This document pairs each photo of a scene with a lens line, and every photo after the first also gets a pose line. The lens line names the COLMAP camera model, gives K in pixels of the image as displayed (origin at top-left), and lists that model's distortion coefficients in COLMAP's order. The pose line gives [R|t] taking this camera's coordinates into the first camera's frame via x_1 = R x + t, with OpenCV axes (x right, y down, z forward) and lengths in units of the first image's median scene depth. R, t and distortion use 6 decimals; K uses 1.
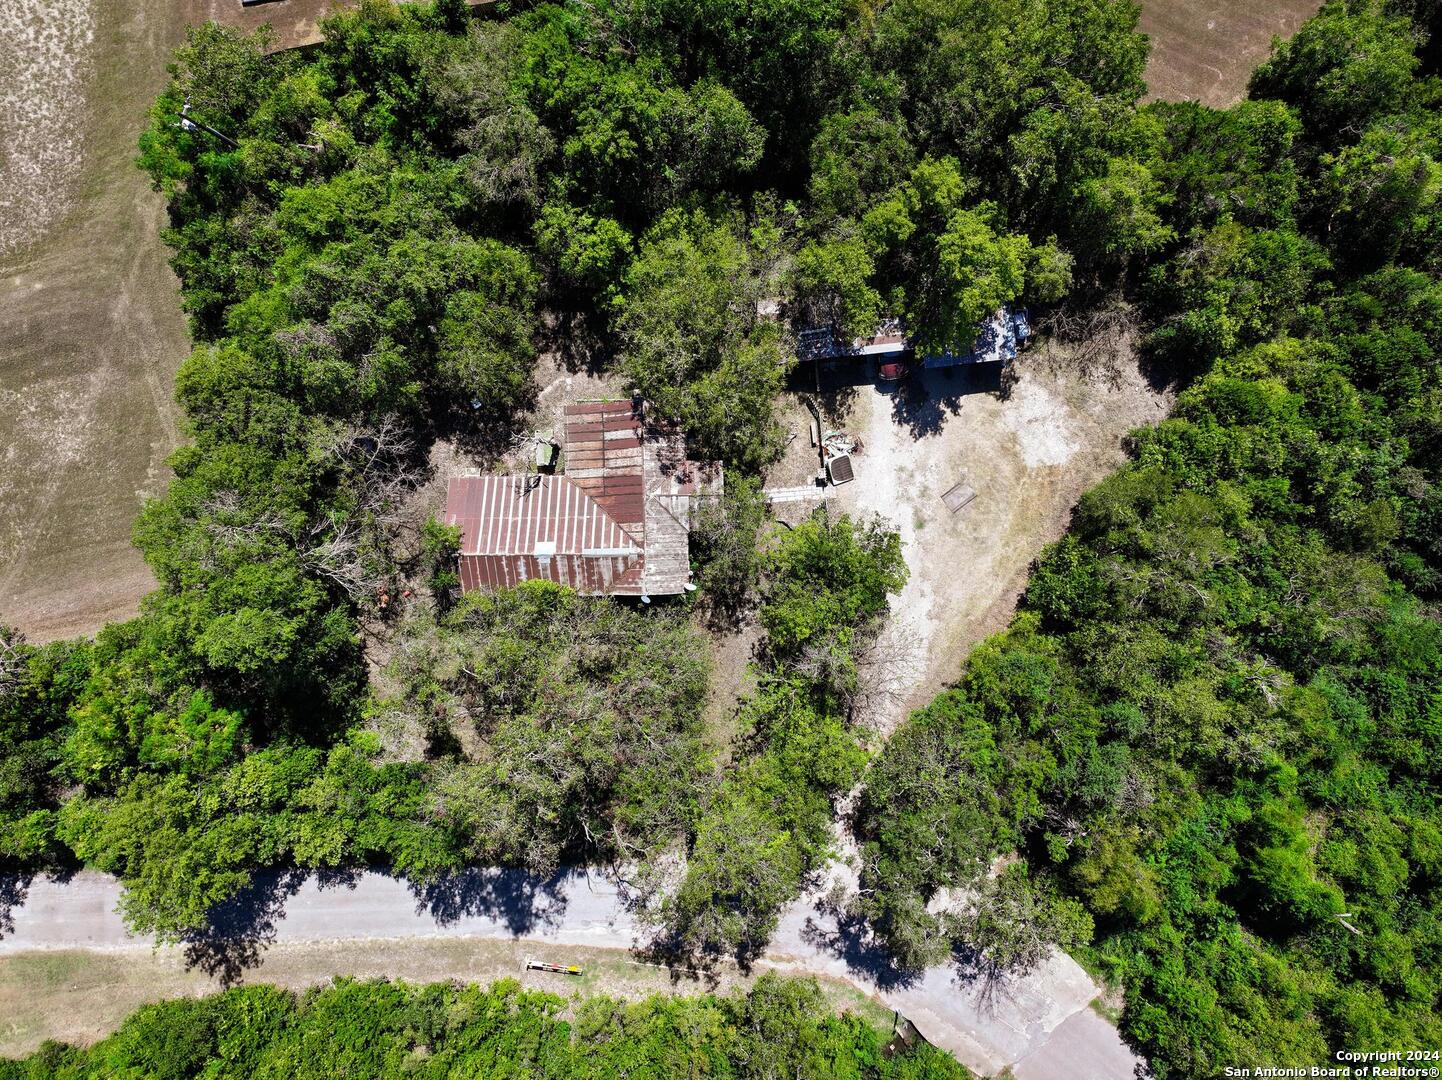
lens RADIAL K [[1019.4, 0, 724.0], [0, 1019.4, 539.7], [0, 0, 1]] dist [-0.005355, 0.021686]
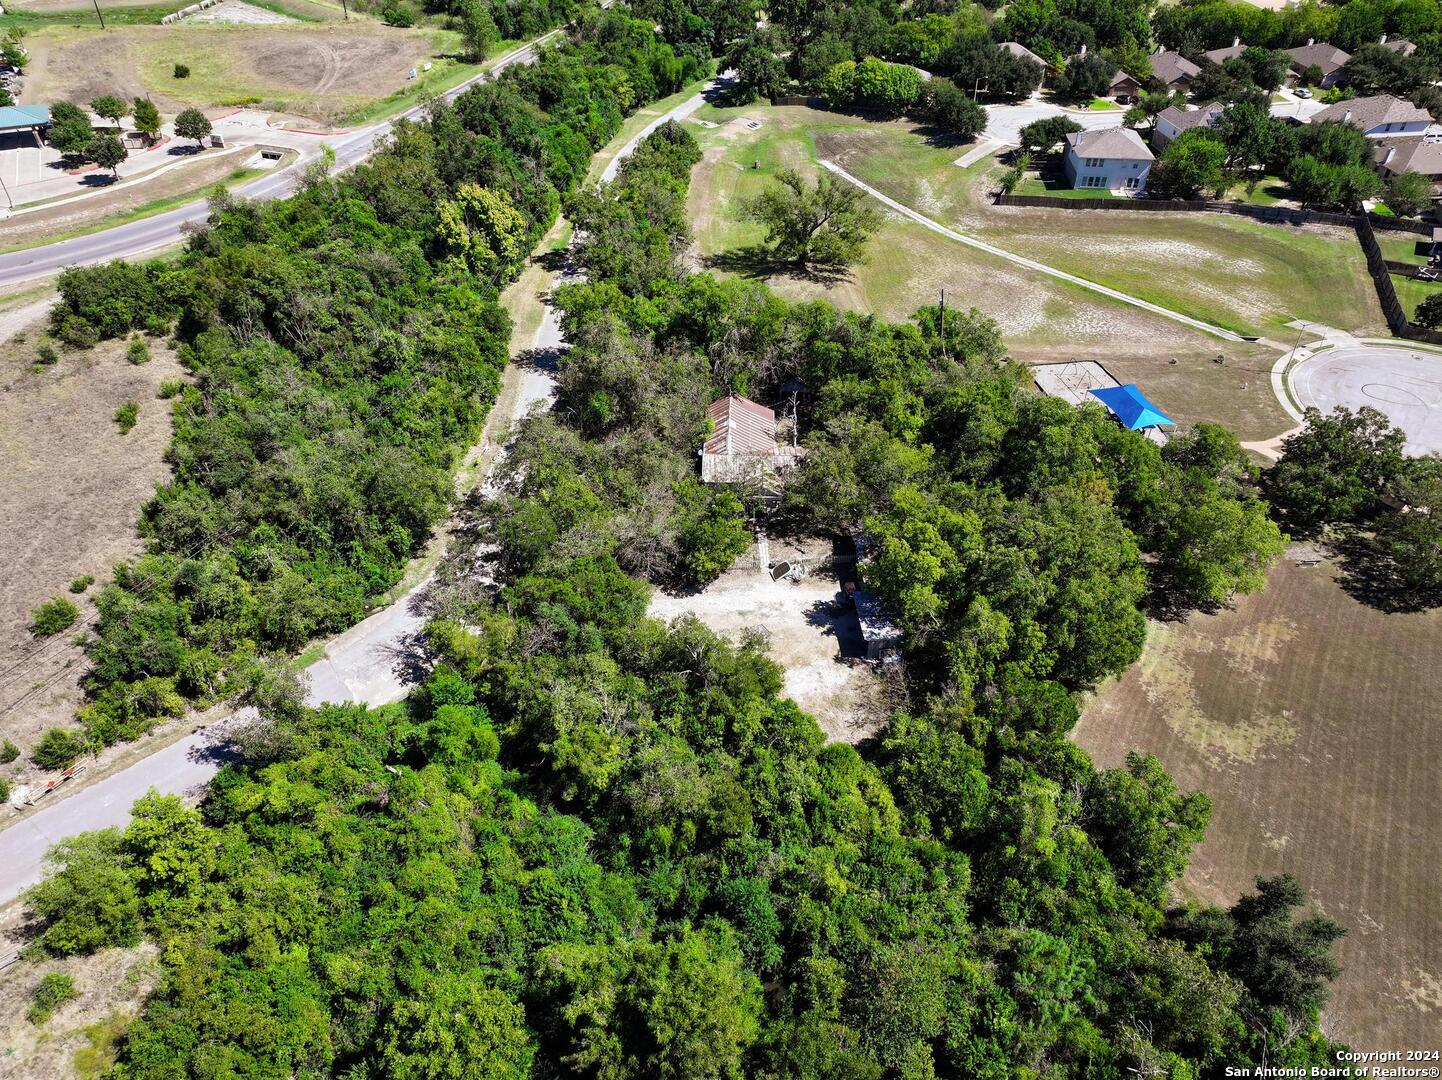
lens RADIAL K [[1019.4, 0, 714.7], [0, 1019.4, 540.4], [0, 0, 1]] dist [-0.005355, 0.021686]
pose [[-0.042341, 0.633128, -0.772889, 1.263809], [-0.999087, -0.022399, 0.036385, -0.028509], [0.005724, 0.773723, 0.633498, 0.052205]]
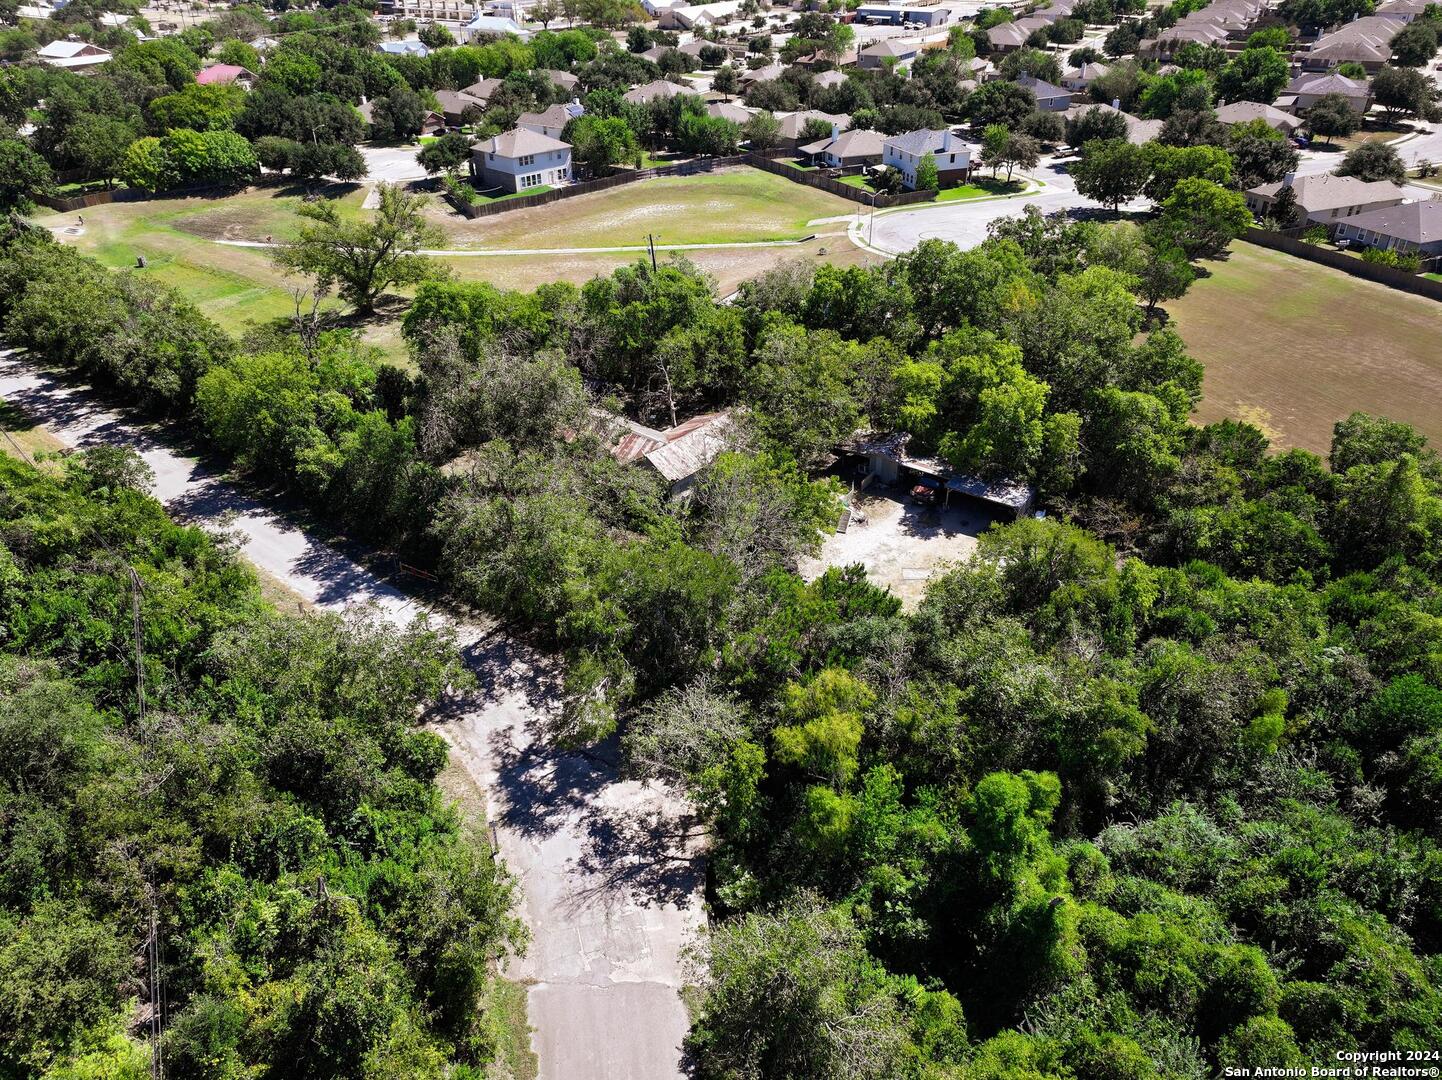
lens RADIAL K [[1019.4, 0, 711.2], [0, 1019.4, 544.2], [0, 0, 1]] dist [-0.005355, 0.021686]
pose [[0.753645, 0.340893, -0.561970, 0.698828], [-0.657130, 0.409103, -0.633099, 0.803016], [0.014085, 0.846420, 0.532330, 0.425856]]
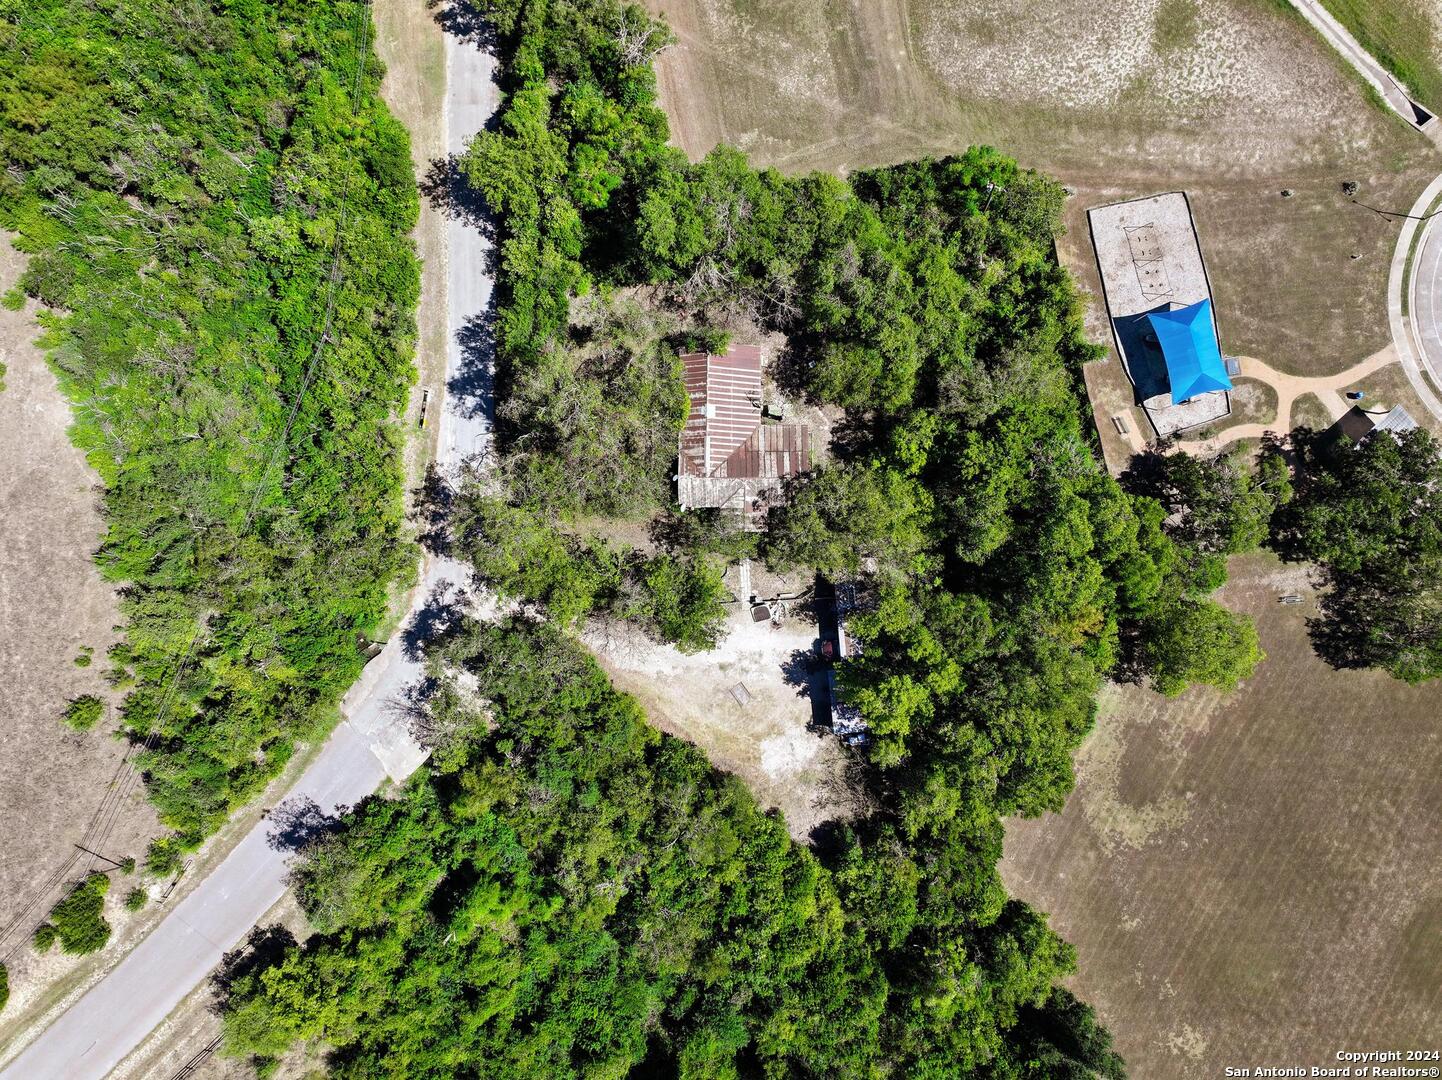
lens RADIAL K [[1019.4, 0, 715.0], [0, 1019.4, 533.6], [0, 0, 1]] dist [-0.005355, 0.021686]
pose [[-0.022798, 0.999654, -0.013095, 0.022811], [-0.999599, -0.022573, 0.017086, -0.026715], [0.016785, 0.013479, 0.999768, -0.478008]]
